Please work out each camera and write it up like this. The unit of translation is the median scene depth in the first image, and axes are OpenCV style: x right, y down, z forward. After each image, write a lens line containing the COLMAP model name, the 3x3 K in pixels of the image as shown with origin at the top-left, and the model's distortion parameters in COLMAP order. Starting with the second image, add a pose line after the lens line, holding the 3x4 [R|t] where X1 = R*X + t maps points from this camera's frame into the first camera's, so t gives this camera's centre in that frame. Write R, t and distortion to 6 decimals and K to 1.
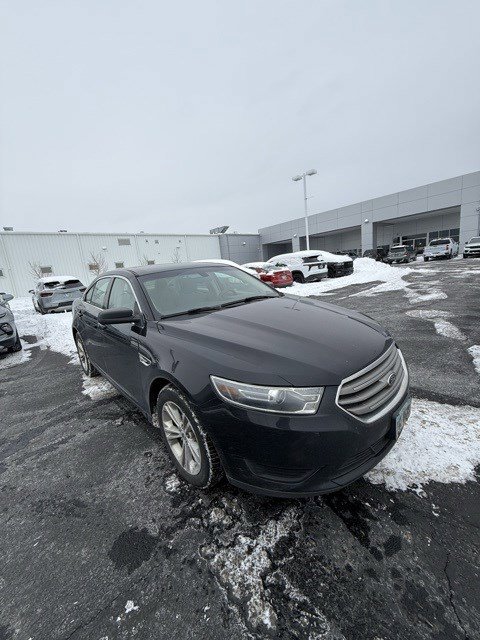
lens RADIAL K [[251.9, 0, 240.7], [0, 251.9, 319.7], [0, 0, 1]] dist [-0.002504, 0.000711]
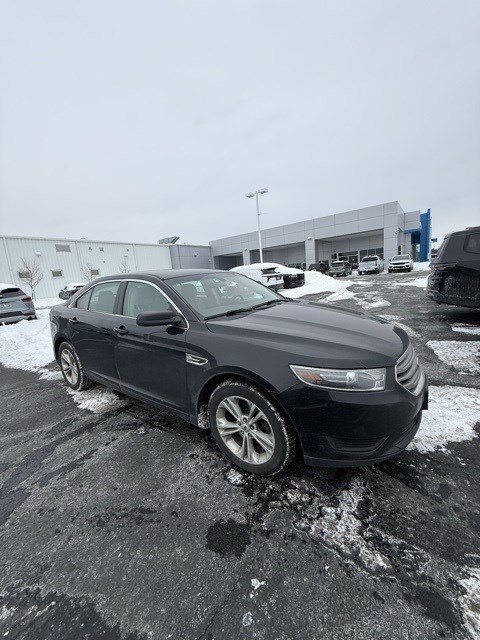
lens RADIAL K [[251.9, 0, 240.6], [0, 251.9, 319.3], [0, 0, 1]] dist [-0.002504, 0.000711]
pose [[0.979514, -0.017344, 0.200629, -0.334854], [0.026493, 0.998723, -0.043009, 0.037919], [-0.199627, 0.047443, 0.978723, -0.033698]]
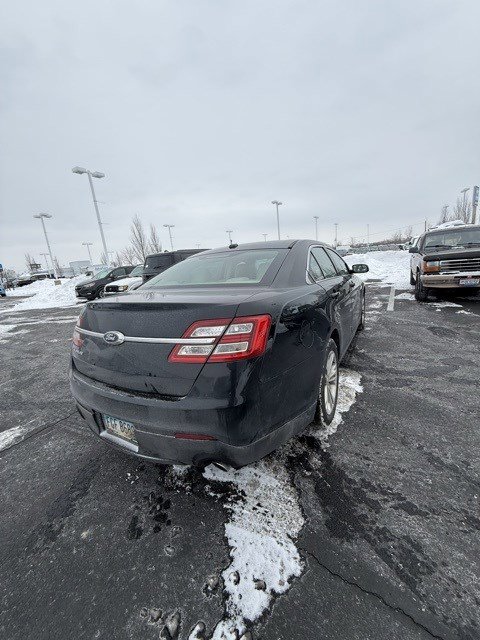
lens RADIAL K [[251.9, 0, 242.2], [0, 251.9, 318.8], [0, 0, 1]] dist [-0.002504, 0.000711]
pose [[-0.282358, -0.087710, 0.955291, -1.778901], [0.313564, 0.932675, 0.178314, -0.233538], [-0.906616, 0.349893, -0.235845, 2.066897]]
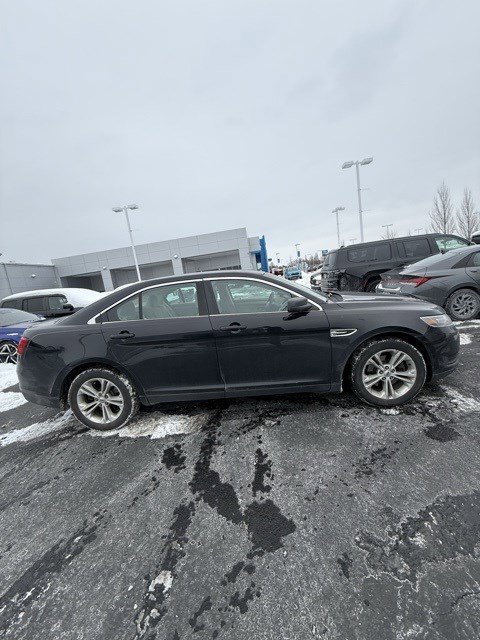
lens RADIAL K [[251.9, 0, 241.2], [0, 251.9, 320.7], [0, 0, 1]] dist [-0.002504, 0.000711]
pose [[0.726091, -0.112514, 0.678331, -1.308096], [0.197101, 0.979180, -0.048564, 0.053903], [-0.658743, 0.168961, 0.733150, 0.336386]]
